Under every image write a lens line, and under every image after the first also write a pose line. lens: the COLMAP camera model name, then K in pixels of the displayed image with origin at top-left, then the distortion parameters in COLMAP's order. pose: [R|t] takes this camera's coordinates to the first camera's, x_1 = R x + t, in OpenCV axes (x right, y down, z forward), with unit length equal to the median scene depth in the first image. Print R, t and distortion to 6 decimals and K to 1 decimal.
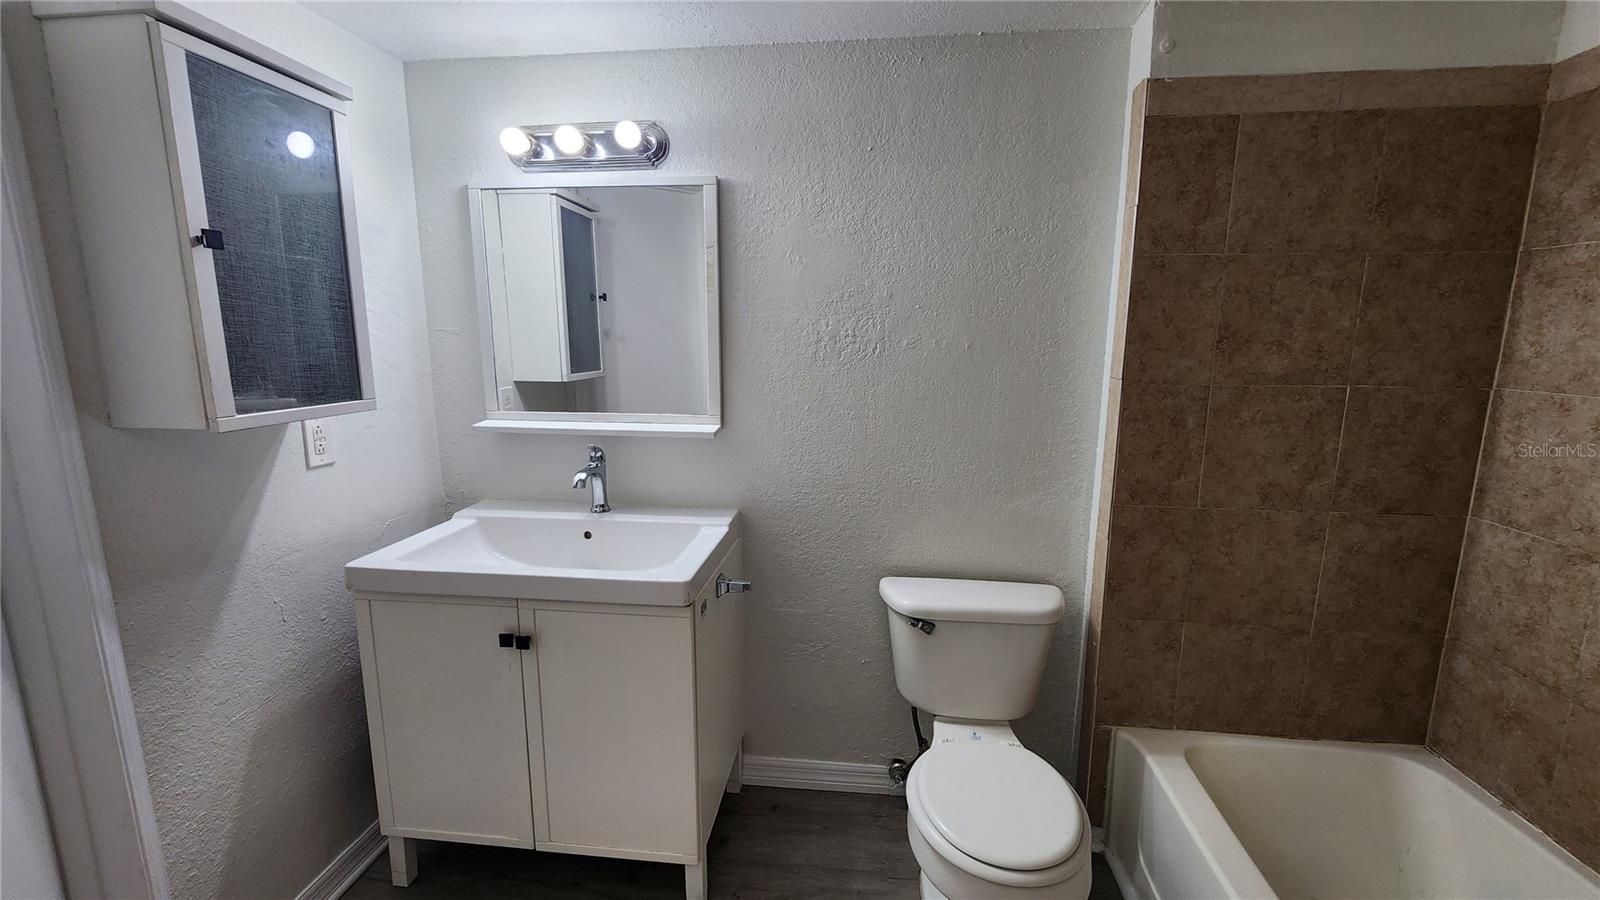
lens RADIAL K [[657.6, 0, 801.3], [0, 657.6, 455.8], [0, 0, 1]] dist [0.000560, 0.000530]
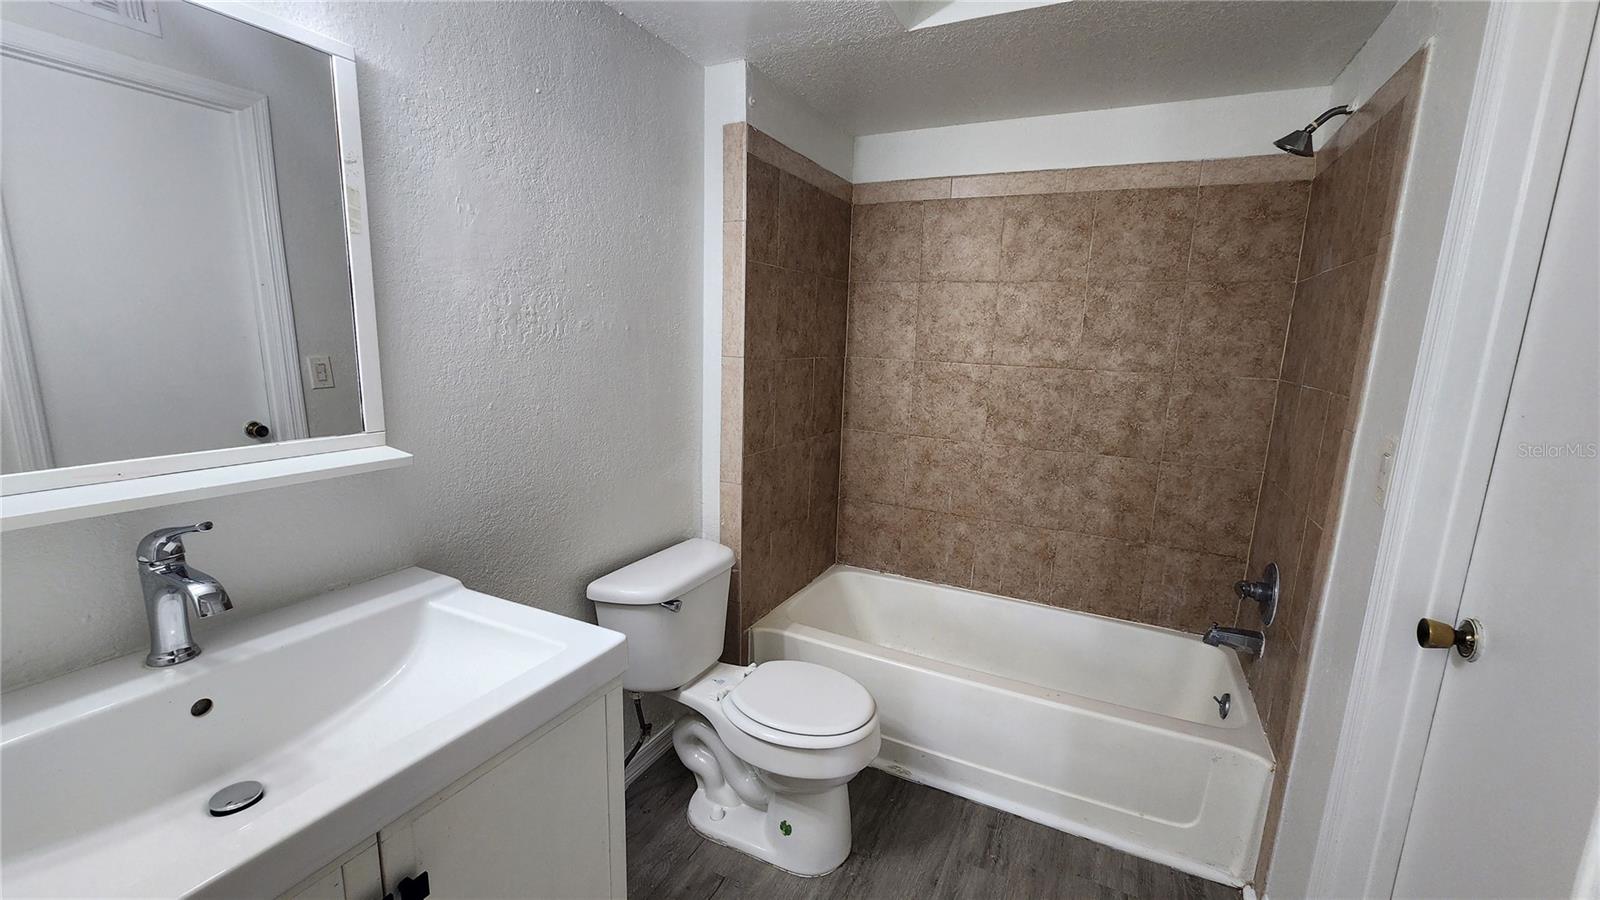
lens RADIAL K [[657.6, 0, 801.3], [0, 657.6, 455.8], [0, 0, 1]] dist [0.000560, 0.000530]
pose [[0.343416, -0.165366, 0.924510, -0.697878], [0.135572, 0.982796, 0.125432, -0.075382], [-0.929347, 0.082262, 0.359927, 0.465328]]
